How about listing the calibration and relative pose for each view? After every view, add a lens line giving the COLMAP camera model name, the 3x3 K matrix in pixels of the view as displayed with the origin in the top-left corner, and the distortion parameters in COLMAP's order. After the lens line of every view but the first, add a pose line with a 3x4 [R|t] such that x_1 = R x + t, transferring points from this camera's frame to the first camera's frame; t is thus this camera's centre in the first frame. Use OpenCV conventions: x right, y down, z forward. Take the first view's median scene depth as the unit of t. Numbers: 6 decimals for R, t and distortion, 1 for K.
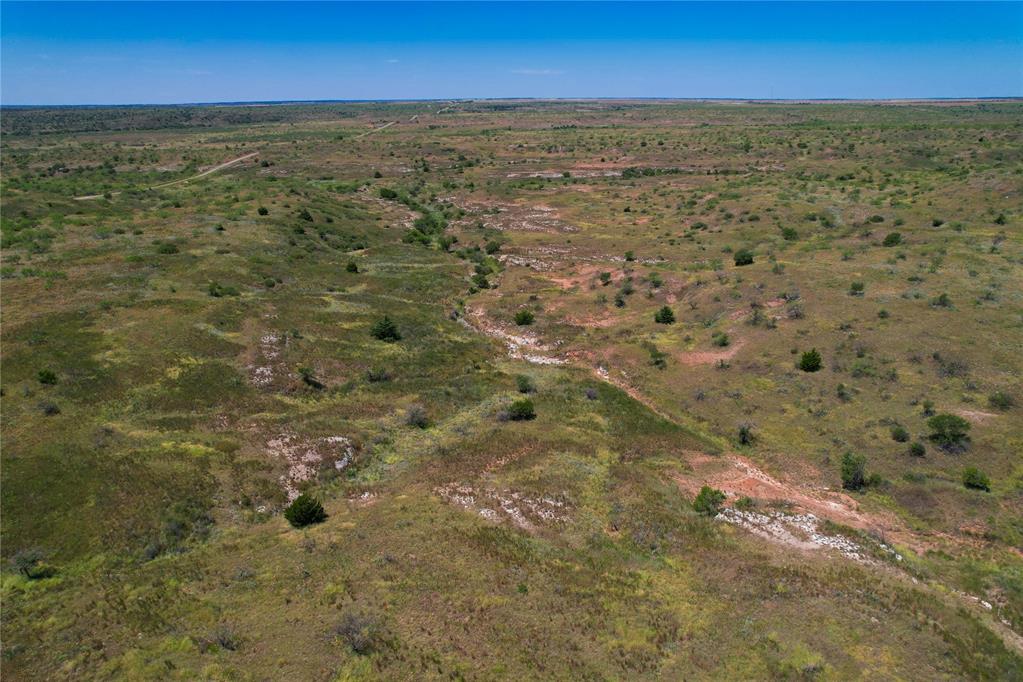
lens RADIAL K [[650.7, 0, 508.5], [0, 650.7, 341.9], [0, 0, 1]] dist [-0.033949, 0.008376]
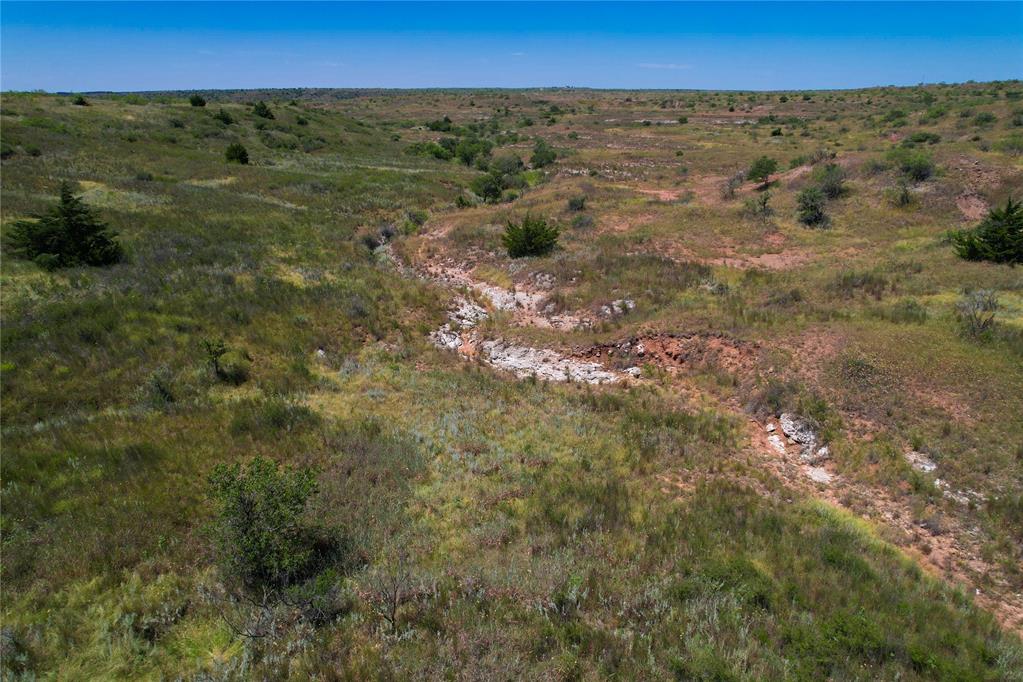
lens RADIAL K [[650.7, 0, 511.4], [0, 650.7, 343.1], [0, 0, 1]] dist [-0.033949, 0.008376]
pose [[0.986218, 0.065880, -0.151767, 0.068421], [-0.064148, 0.997807, 0.016289, 0.013948], [0.152507, -0.006329, 0.988282, 0.636440]]
